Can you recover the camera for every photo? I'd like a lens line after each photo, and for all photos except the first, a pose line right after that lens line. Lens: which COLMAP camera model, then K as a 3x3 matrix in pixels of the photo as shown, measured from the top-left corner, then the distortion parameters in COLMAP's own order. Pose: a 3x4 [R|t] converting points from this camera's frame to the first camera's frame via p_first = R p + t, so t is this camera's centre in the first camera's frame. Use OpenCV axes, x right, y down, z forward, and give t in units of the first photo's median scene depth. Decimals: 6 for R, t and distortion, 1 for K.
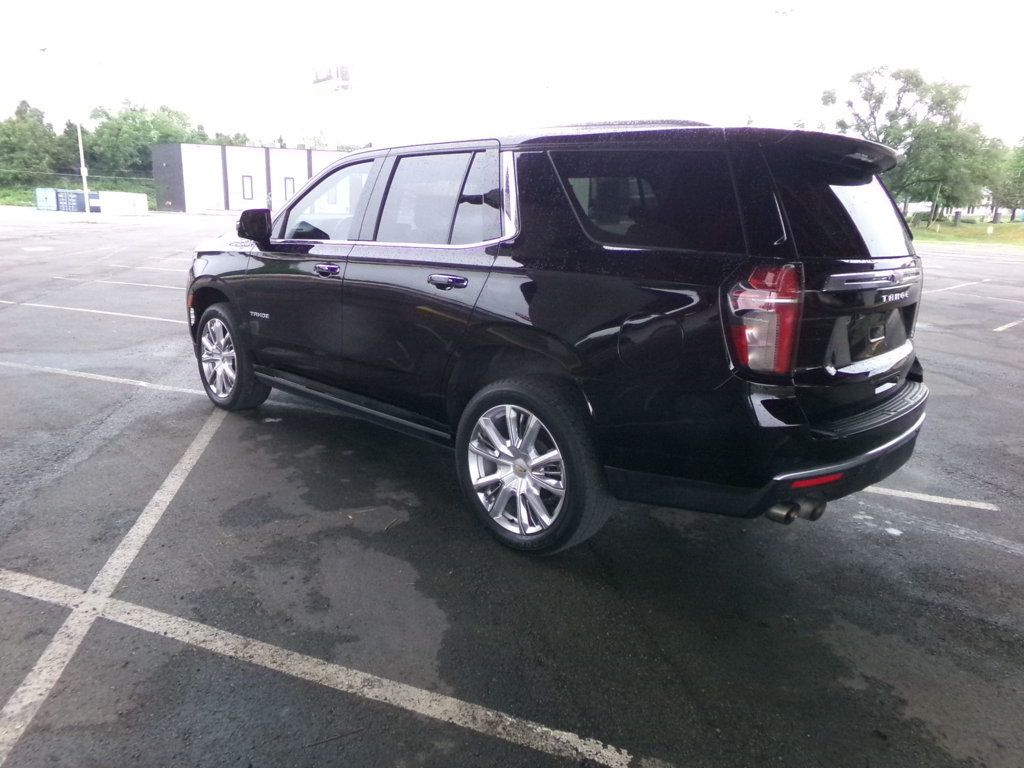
lens RADIAL K [[714.5, 0, 507.1], [0, 714.5, 383.4], [0, 0, 1]] dist [0.022610, 0.000387]
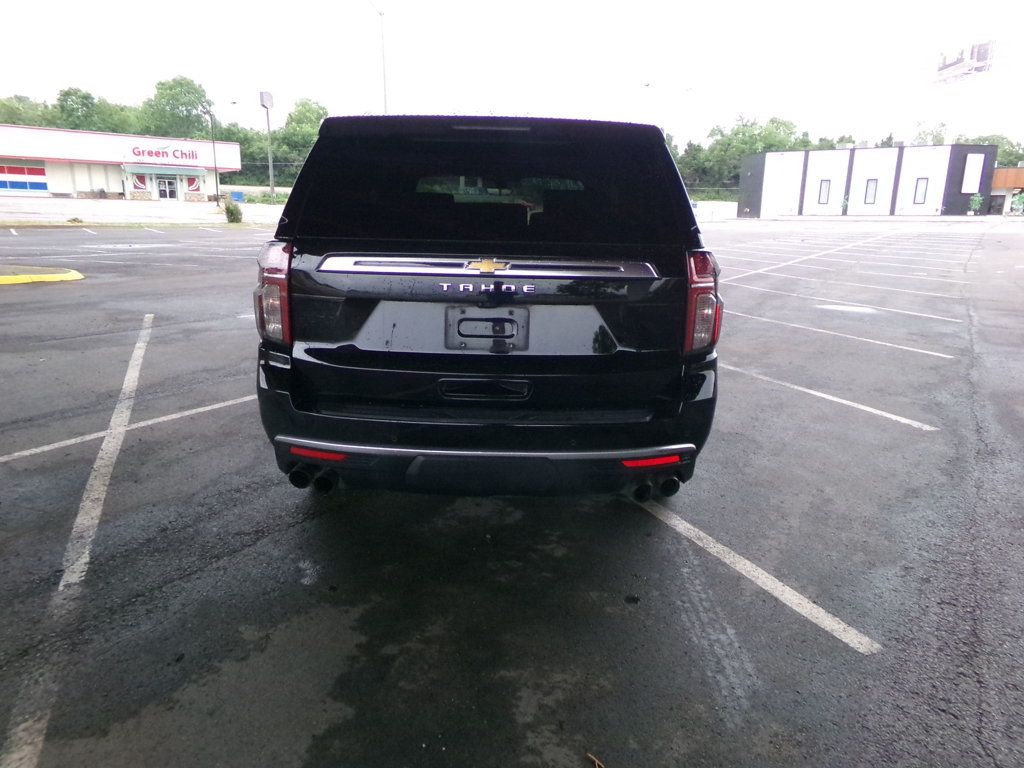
lens RADIAL K [[714.5, 0, 507.1], [0, 714.5, 383.4], [0, 0, 1]] dist [0.022610, 0.000387]
pose [[0.670643, 0.154214, -0.725572, 0.089415], [-0.160860, 0.985109, 0.060694, -0.004862], [0.724128, 0.076011, 0.685464, 0.031267]]
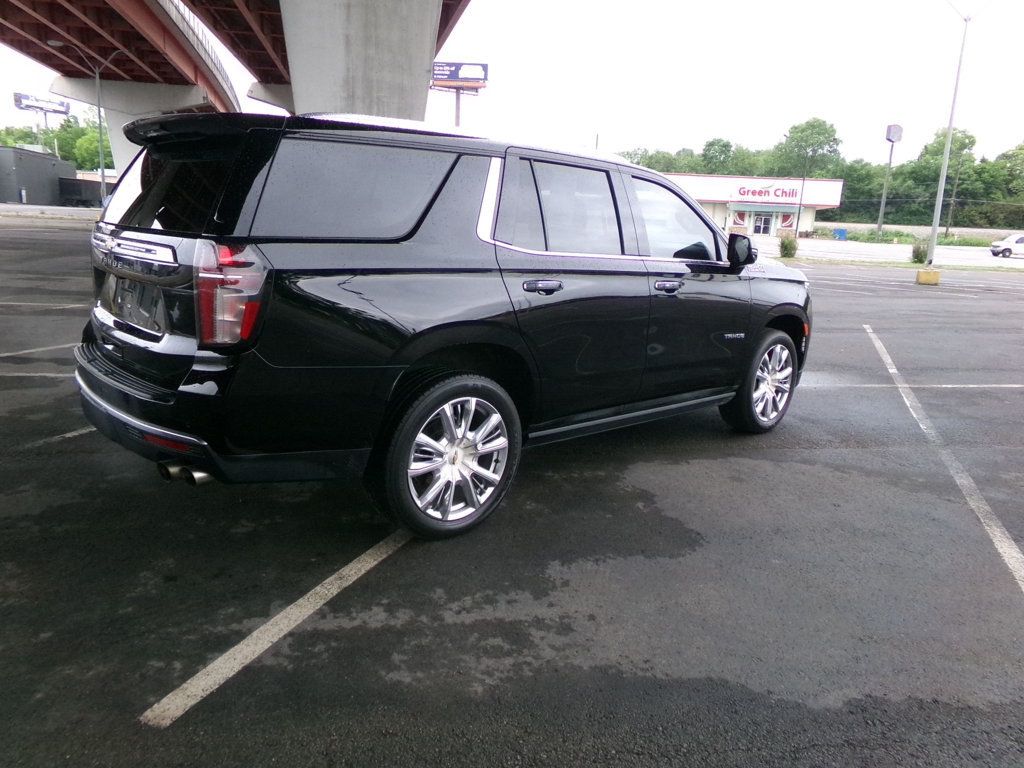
lens RADIAL K [[697.9, 0, 512.0], [0, 697.9, 384.0], [0, 0, 1]] dist [0.044989, 0.000636]
pose [[-0.116857, 0.181851, -0.976358, 0.112670], [-0.277966, 0.937814, 0.207941, -0.024977], [0.953457, 0.295693, -0.059042, 0.122281]]
